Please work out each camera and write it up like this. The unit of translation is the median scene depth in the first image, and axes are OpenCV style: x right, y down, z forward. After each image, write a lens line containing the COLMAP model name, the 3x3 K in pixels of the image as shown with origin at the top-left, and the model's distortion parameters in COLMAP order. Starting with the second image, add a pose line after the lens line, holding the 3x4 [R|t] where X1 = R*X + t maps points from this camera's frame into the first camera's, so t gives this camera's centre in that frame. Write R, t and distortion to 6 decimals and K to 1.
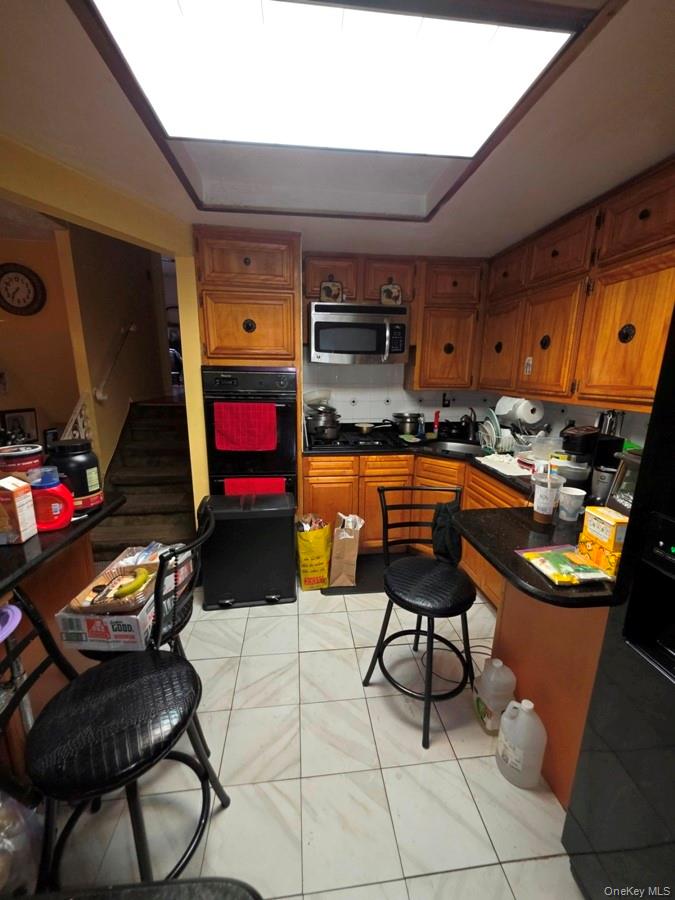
lens RADIAL K [[362.5, 0, 339.9], [0, 362.5, 454.3], [0, 0, 1]] dist [0.002604, 0.000019]
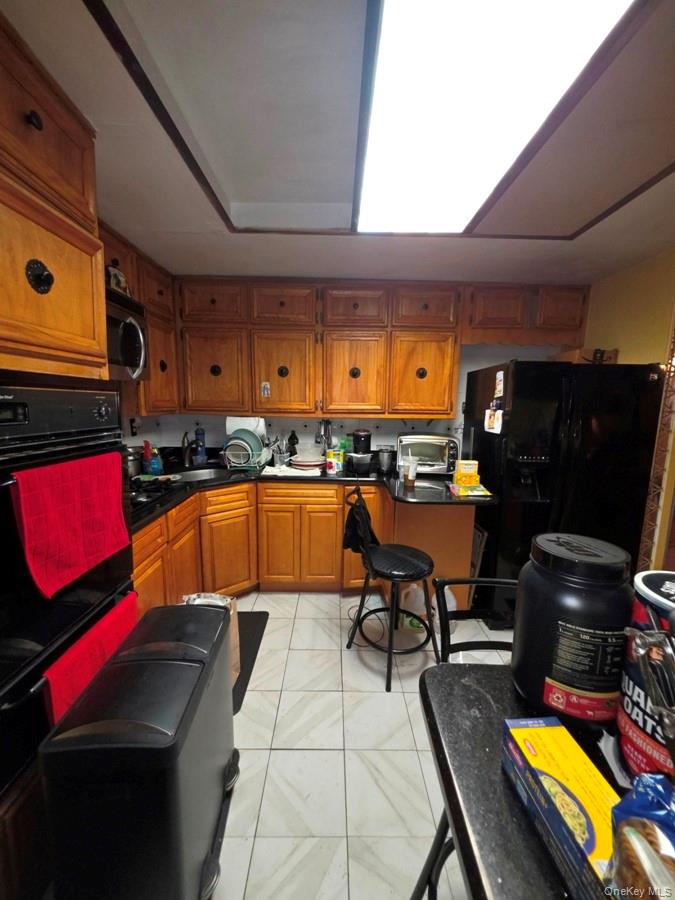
lens RADIAL K [[362.5, 0, 339.9], [0, 362.5, 454.3], [0, 0, 1]] dist [0.002604, 0.000019]
pose [[0.099923, -0.151501, 0.983394, -0.661271], [0.210930, 0.969102, 0.127866, -0.139982], [-0.972381, 0.194650, 0.128792, 0.659593]]
